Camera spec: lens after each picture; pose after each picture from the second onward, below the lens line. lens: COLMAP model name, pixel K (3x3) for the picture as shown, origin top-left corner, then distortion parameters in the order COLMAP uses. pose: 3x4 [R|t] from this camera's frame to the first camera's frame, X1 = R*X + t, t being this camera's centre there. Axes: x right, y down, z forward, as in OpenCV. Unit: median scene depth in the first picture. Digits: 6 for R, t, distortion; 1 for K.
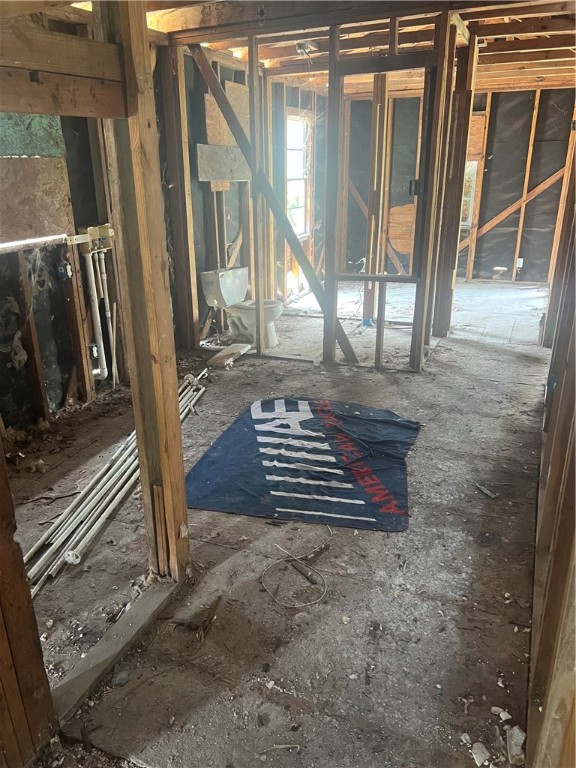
lens RADIAL K [[580.0, 0, 288.0], [0, 580.0, 384.0], [0, 0, 1]] dist [-0.002705, -0.004347]
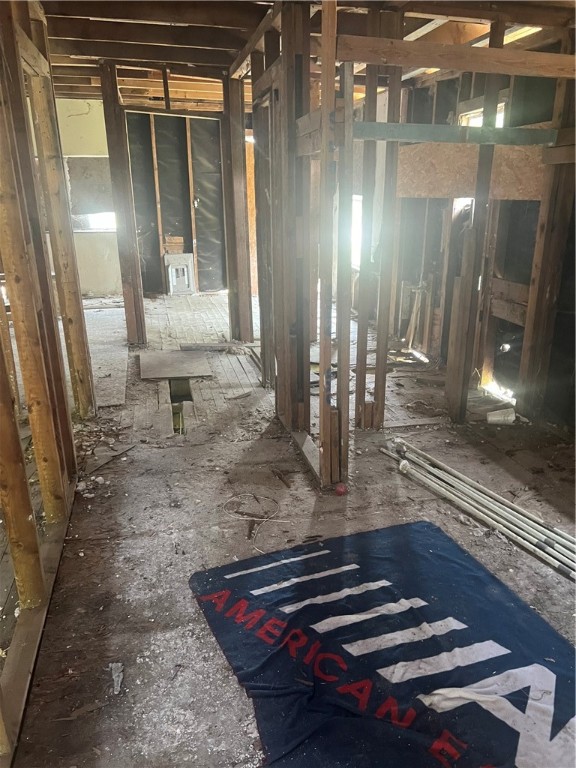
lens RADIAL K [[580.0, 0, 288.0], [0, 580.0, 384.0], [0, 0, 1]] dist [-0.002705, -0.004347]
pose [[-0.808834, 0.213946, -0.547735, 0.526621], [-0.190256, 0.786152, 0.588021, -0.571309], [0.556408, 0.579821, -0.595162, 1.493711]]
